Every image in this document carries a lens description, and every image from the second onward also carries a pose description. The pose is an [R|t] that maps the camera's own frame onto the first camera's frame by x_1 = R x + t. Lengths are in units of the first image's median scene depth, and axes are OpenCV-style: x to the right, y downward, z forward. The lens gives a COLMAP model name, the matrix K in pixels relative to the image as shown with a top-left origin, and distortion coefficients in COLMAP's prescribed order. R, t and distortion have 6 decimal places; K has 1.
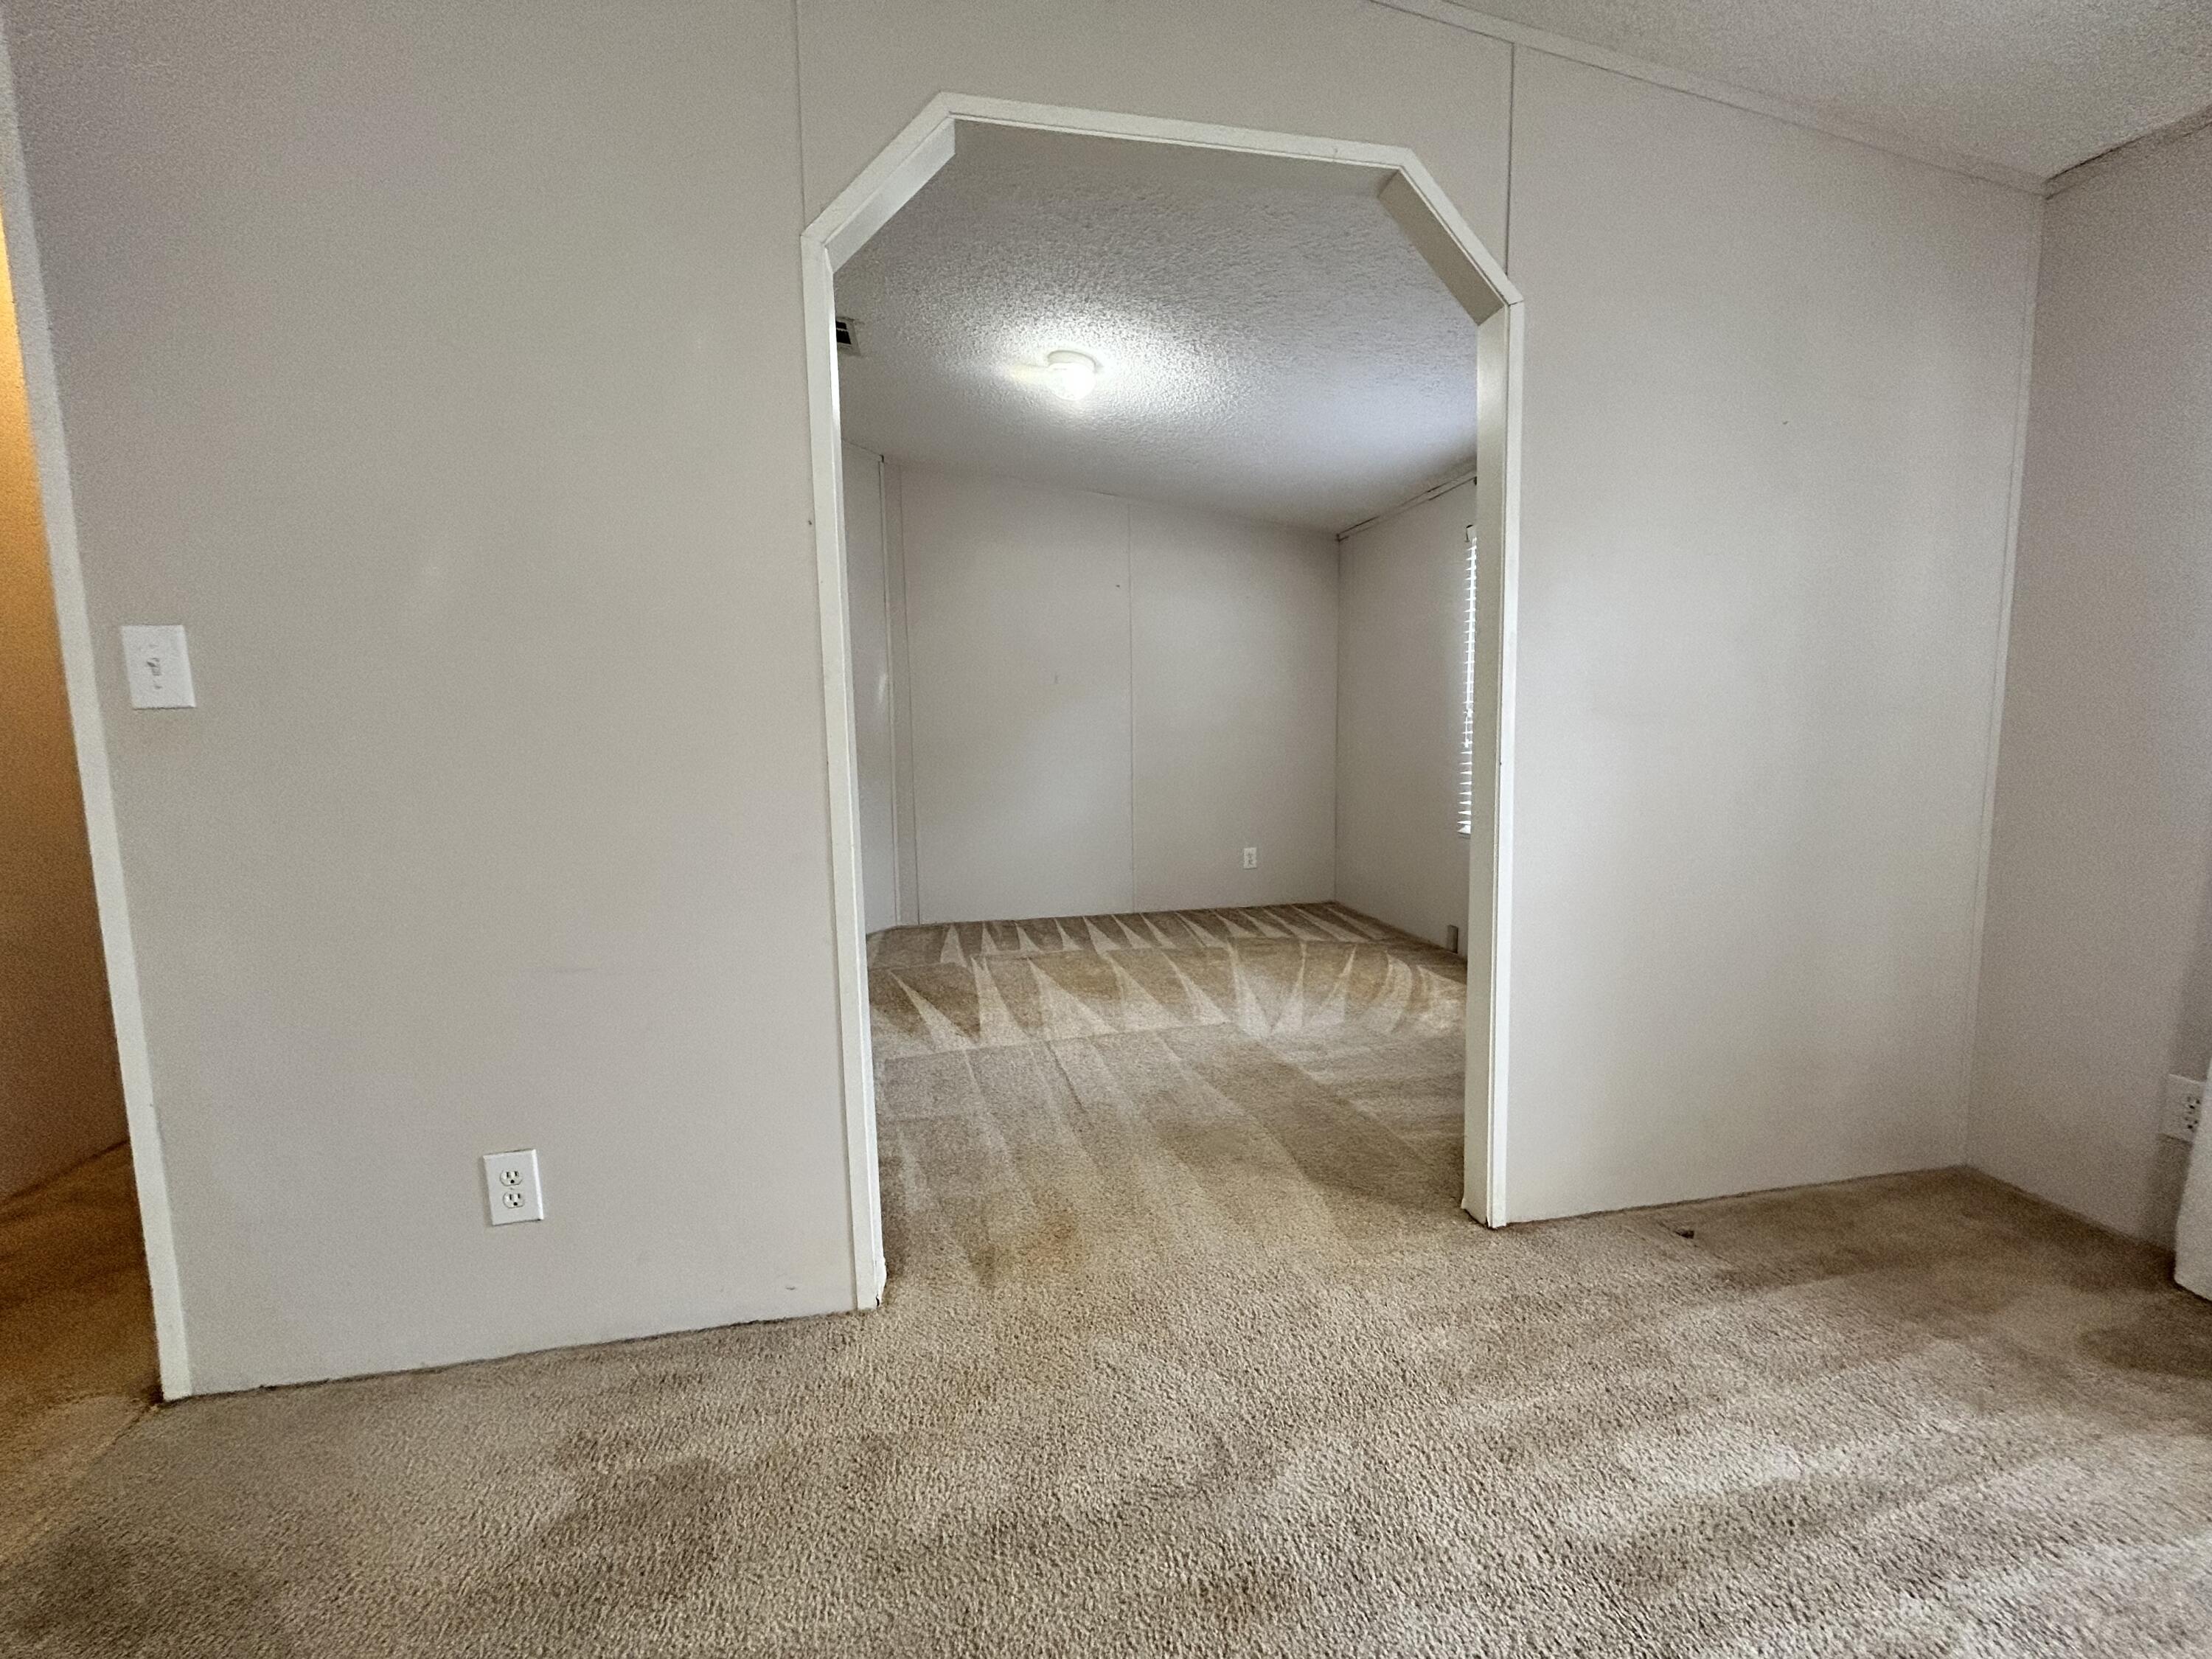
lens RADIAL K [[894.0, 0, 1107.9], [0, 894.0, 828.8], [0, 0, 1]] dist [-0.005759, 0.002171]
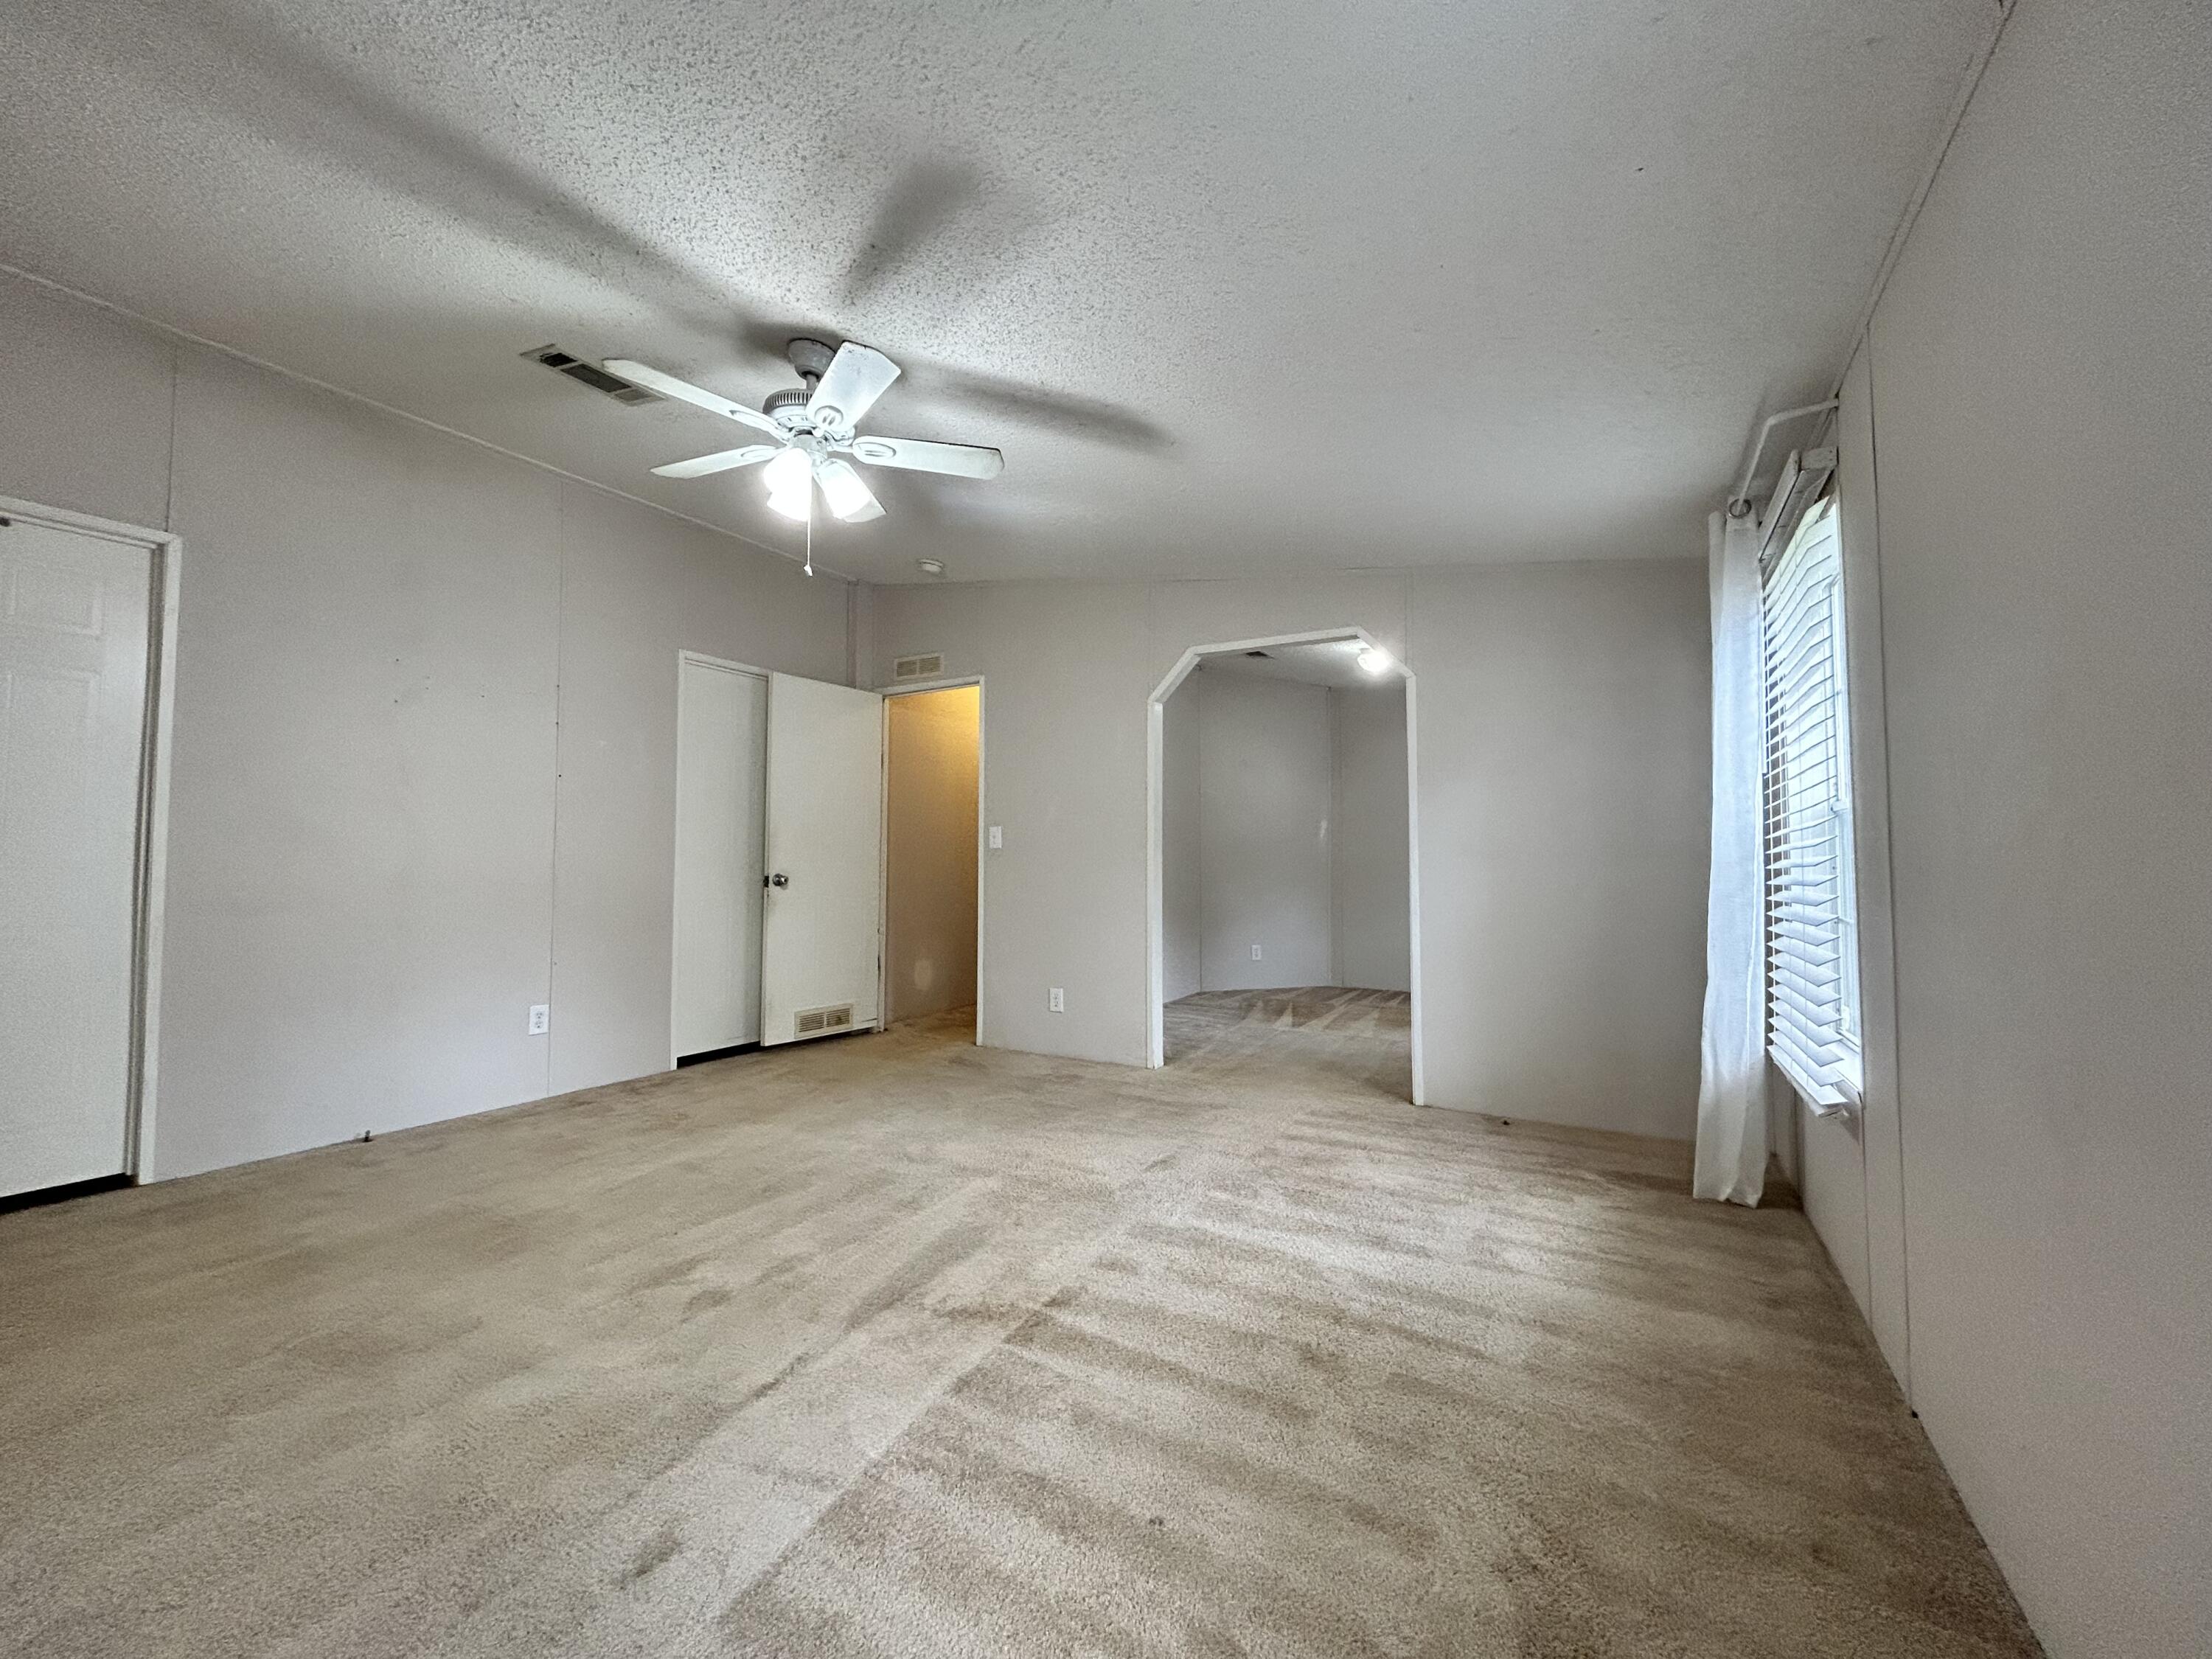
lens RADIAL K [[894.0, 0, 1105.3], [0, 894.0, 828.3], [0, 0, 1]] dist [-0.005759, 0.002171]
pose [[0.759046, -0.003707, -0.651026, 1.476432], [-0.085933, 0.990664, -0.105832, 0.115424], [0.645341, 0.136276, 0.751641, -1.303457]]
